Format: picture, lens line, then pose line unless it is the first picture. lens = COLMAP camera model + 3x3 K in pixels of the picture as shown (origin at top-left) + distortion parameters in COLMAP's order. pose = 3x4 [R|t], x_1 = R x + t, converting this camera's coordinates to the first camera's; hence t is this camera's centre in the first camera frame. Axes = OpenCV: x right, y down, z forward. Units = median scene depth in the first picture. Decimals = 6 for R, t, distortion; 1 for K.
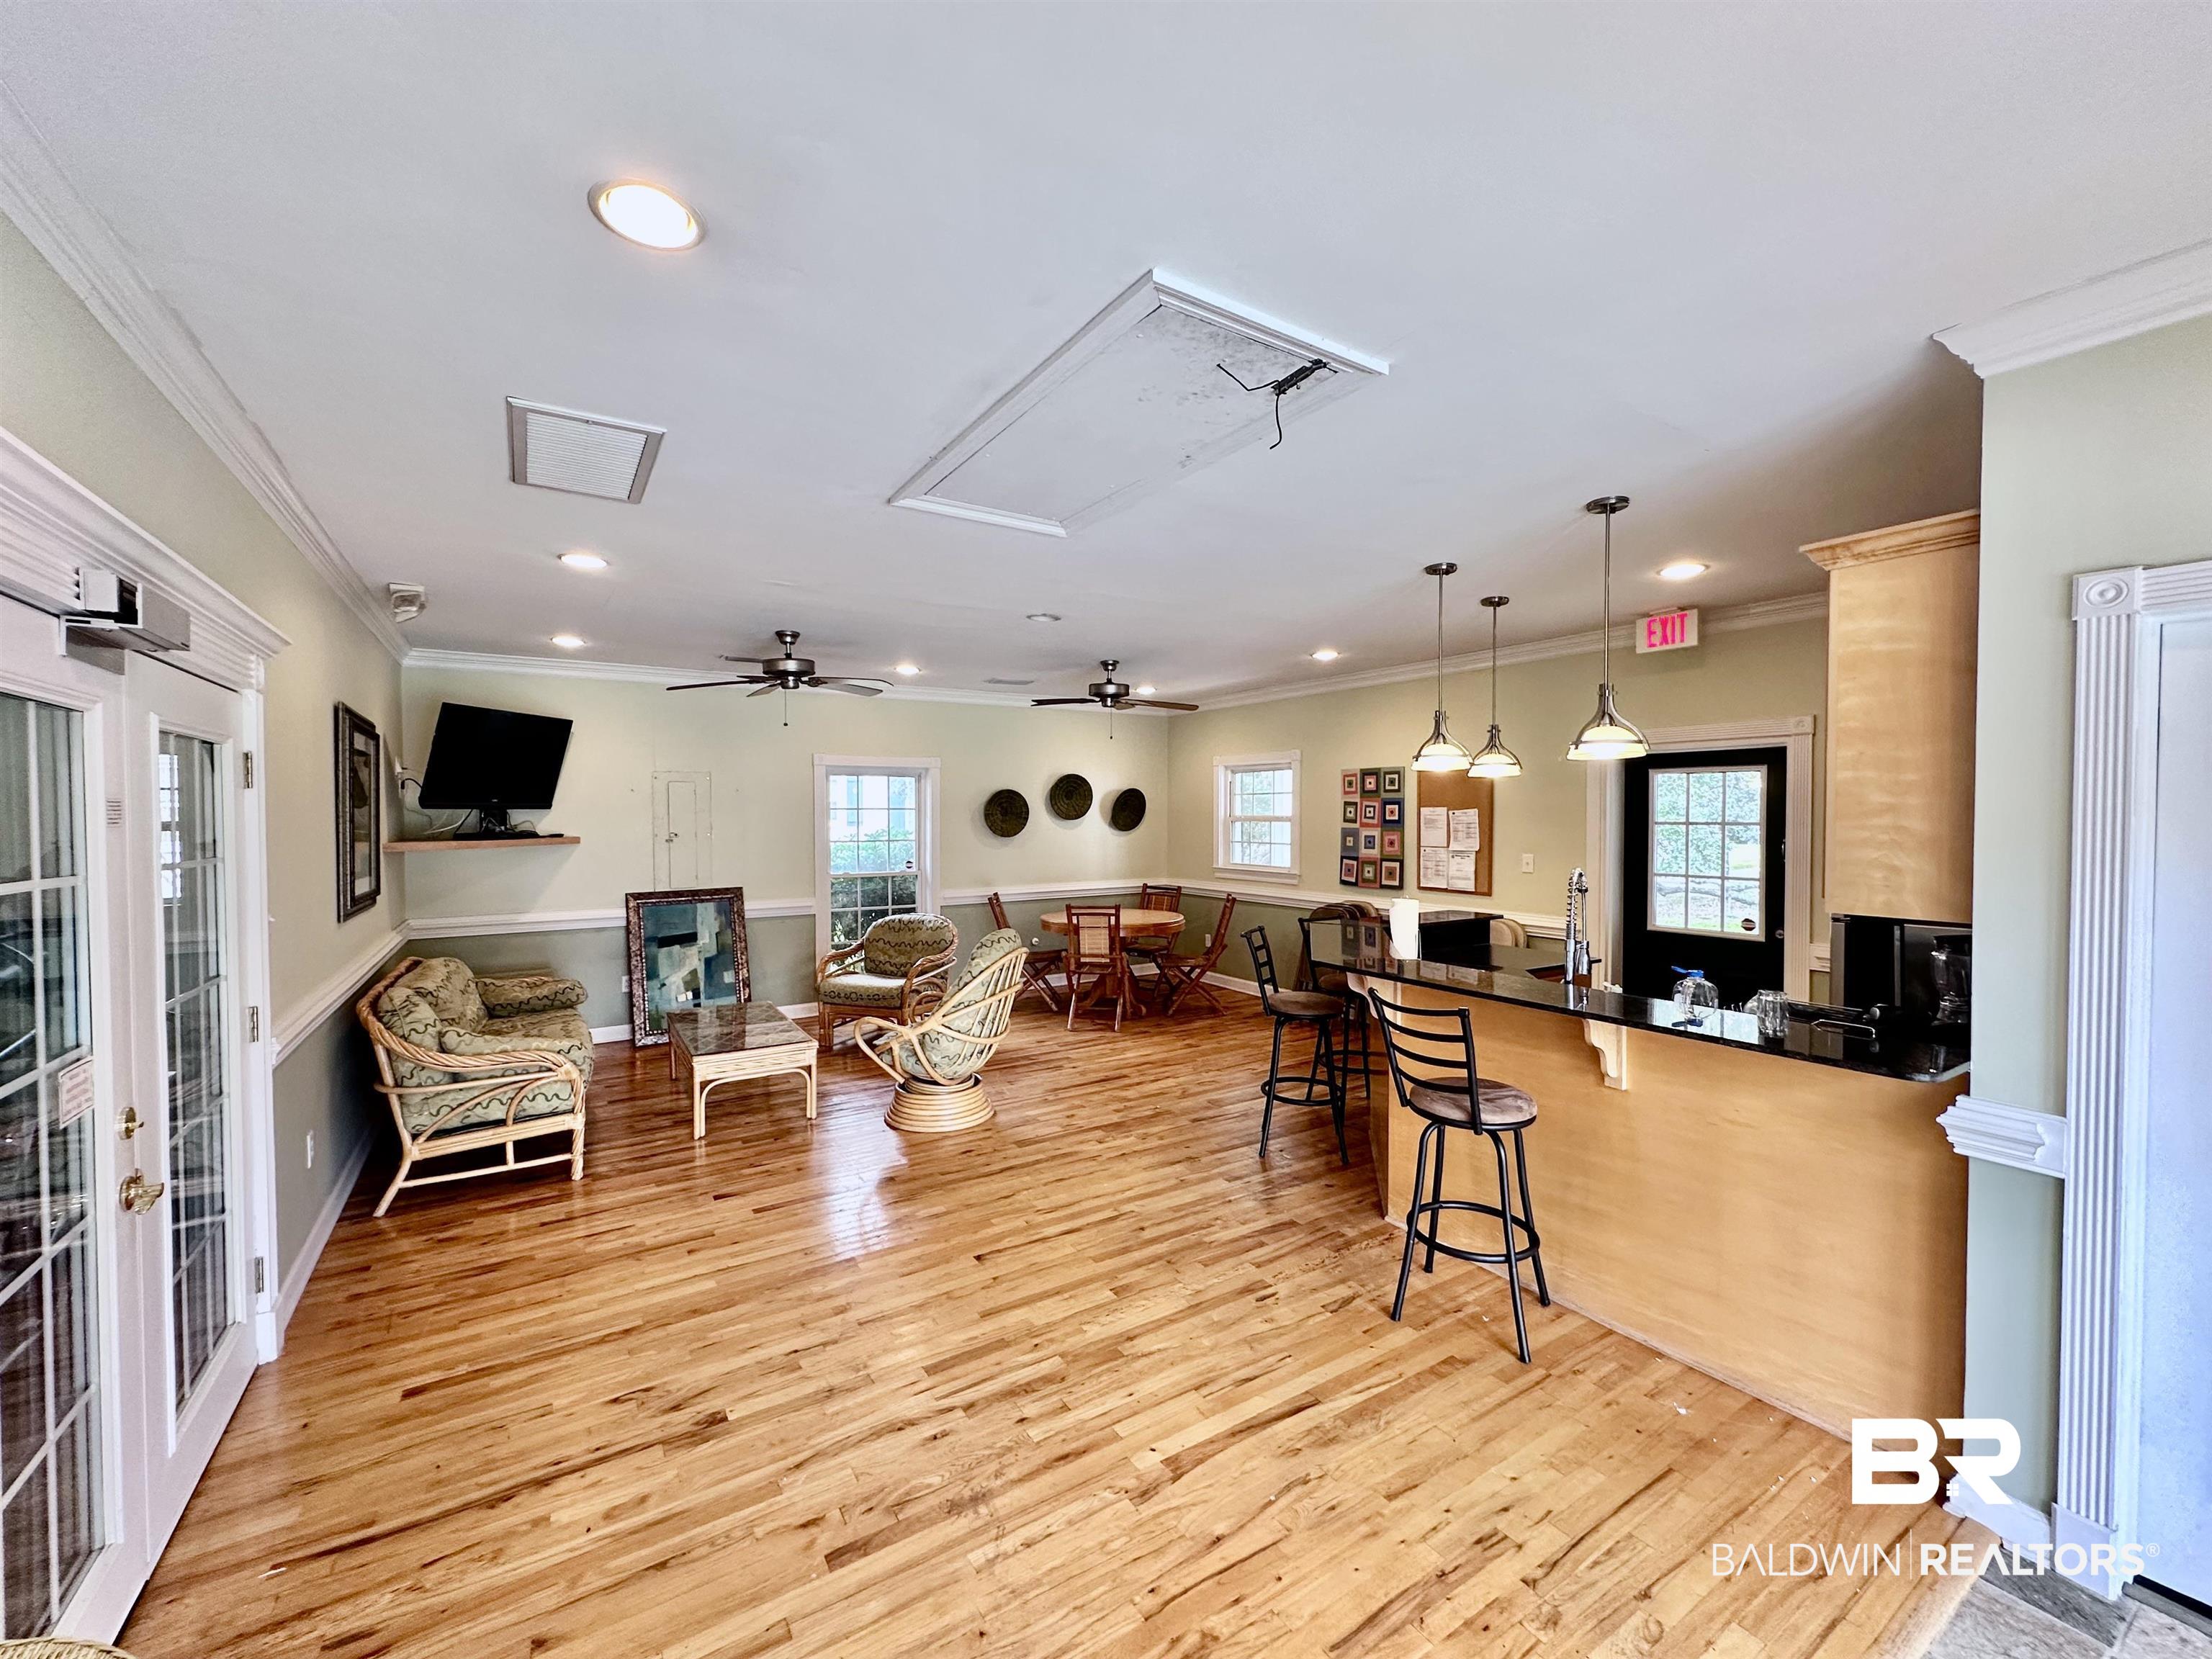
lens RADIAL K [[884.9, 0, 1107.2], [0, 884.9, 830.5], [0, 0, 1]] dist [-0.001674, 0.000234]
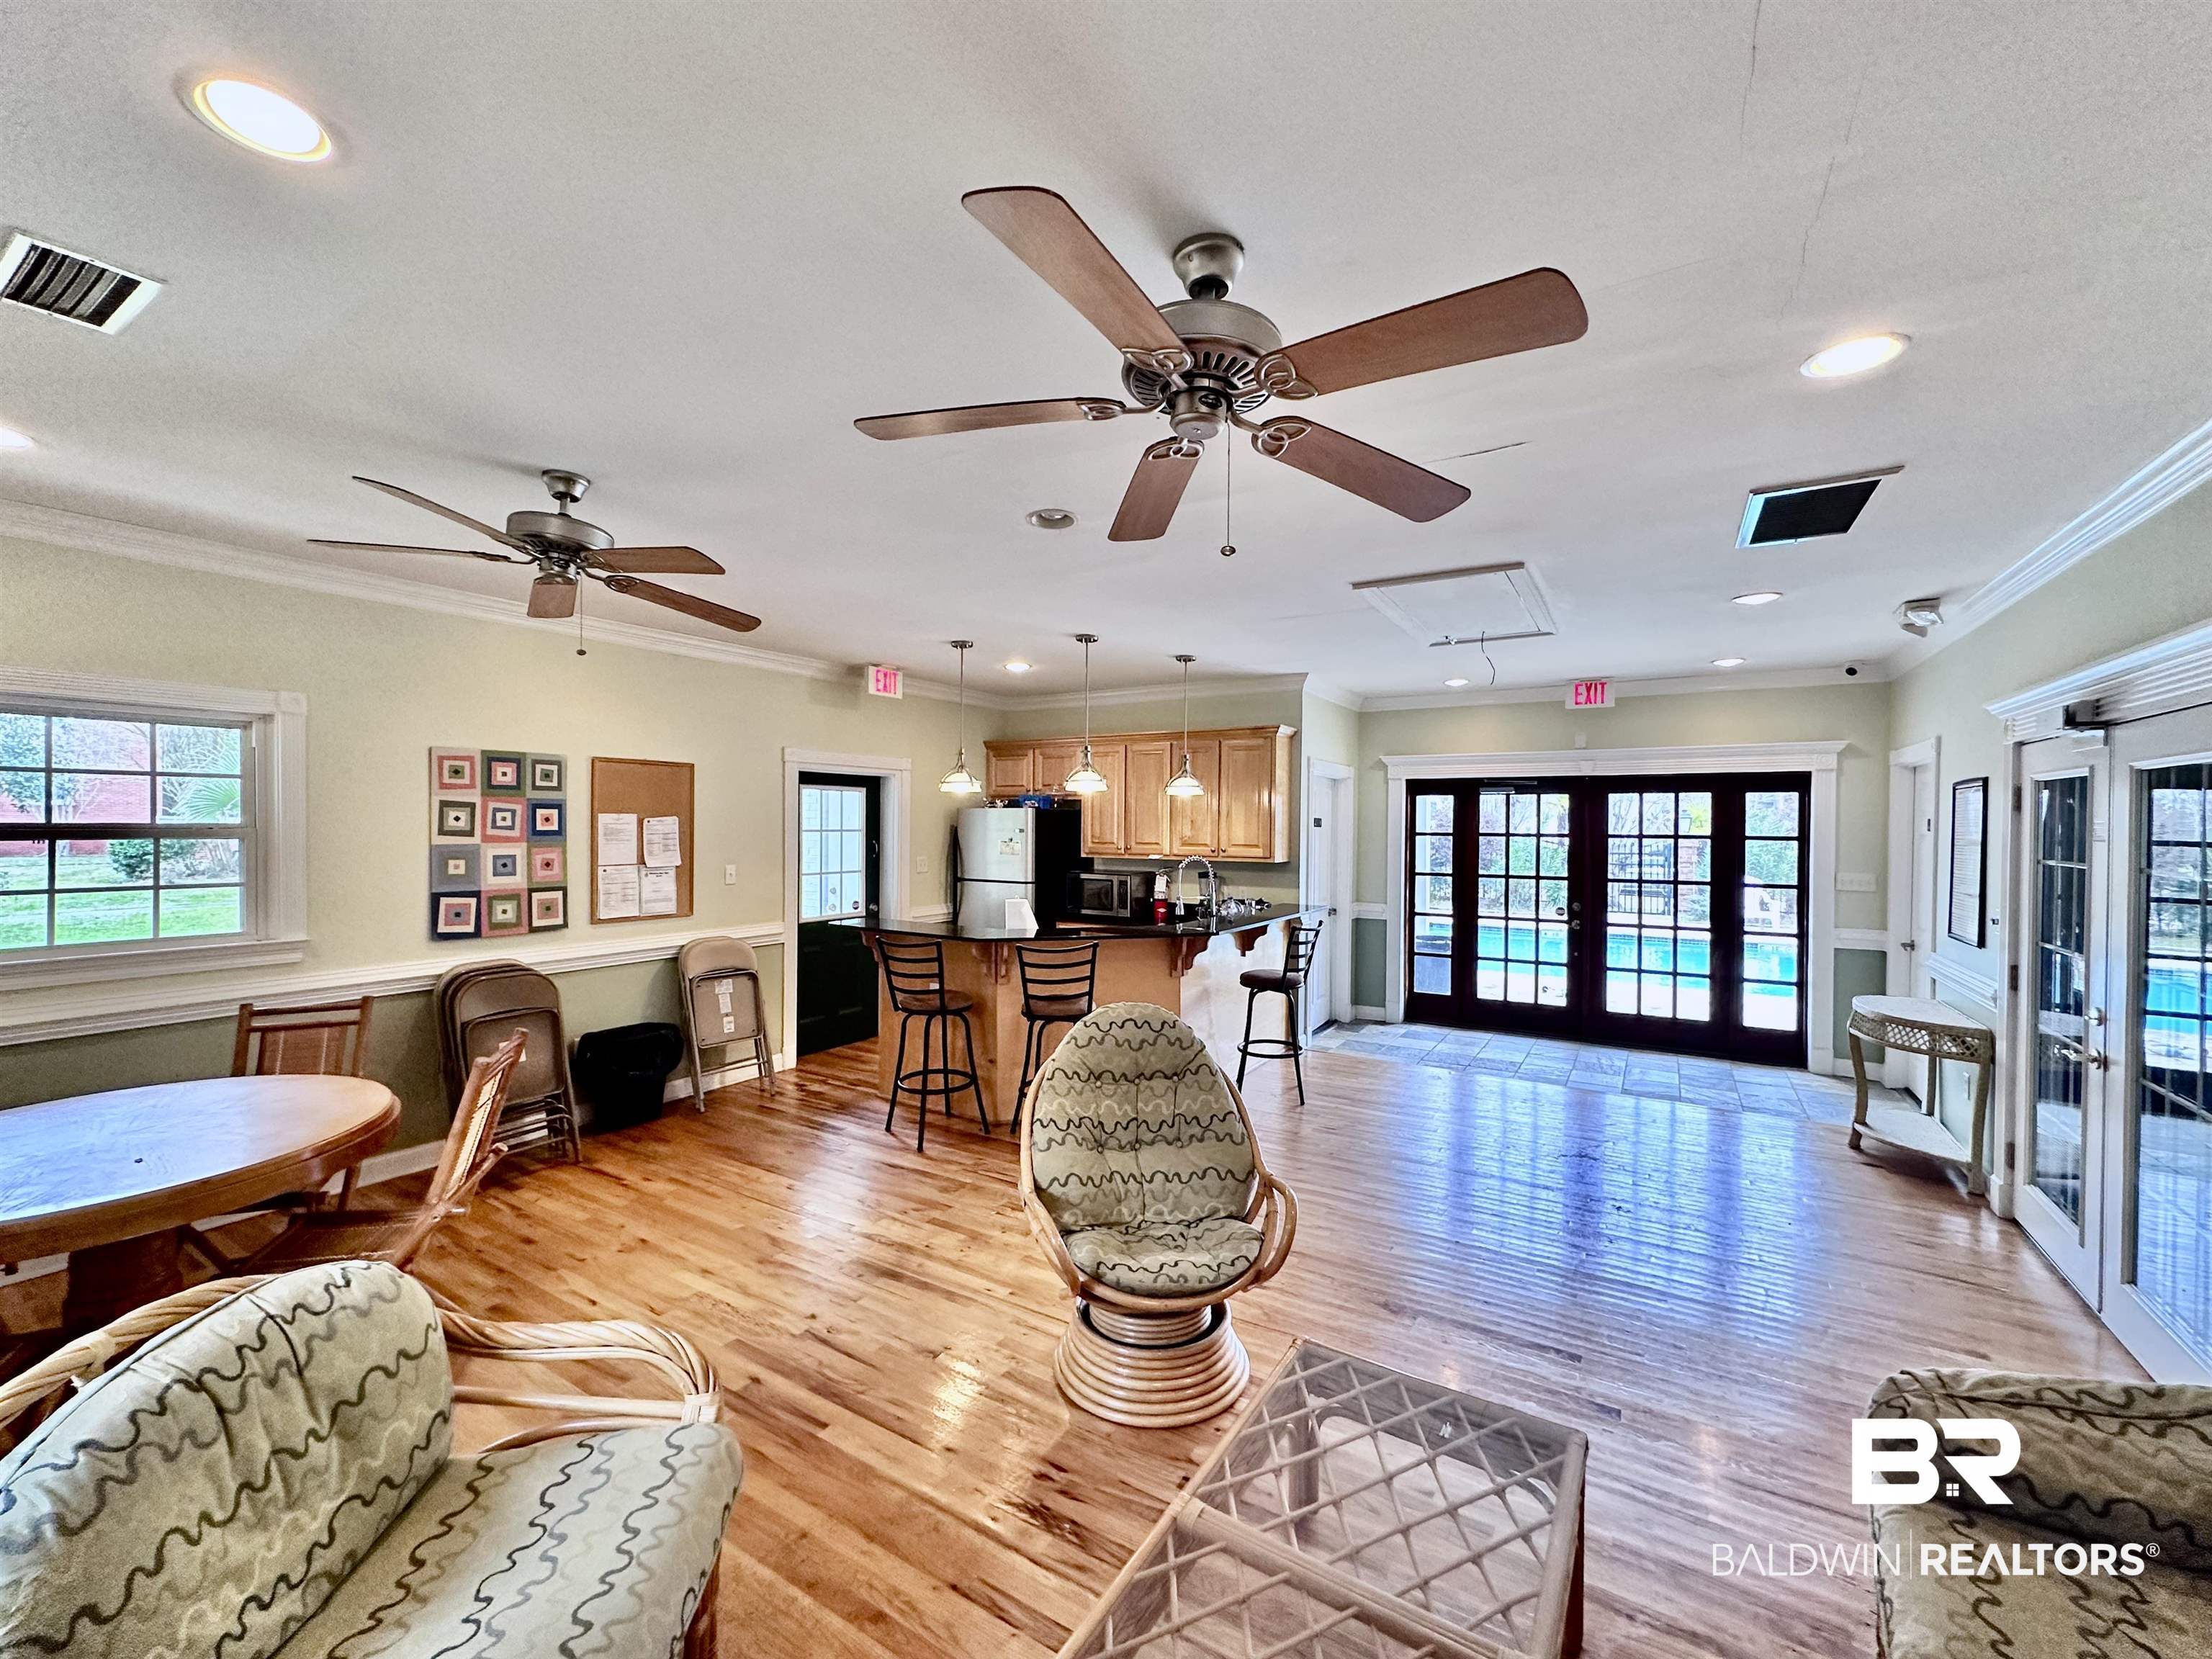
lens RADIAL K [[884.9, 0, 1116.7], [0, 884.9, 830.1], [0, 0, 1]] dist [-0.001674, 0.000234]
pose [[-0.423299, -0.014550, 0.905873, -0.492976], [0.006028, 0.999804, 0.018876, -0.022899], [-0.905970, 0.013450, -0.423129, 0.896674]]
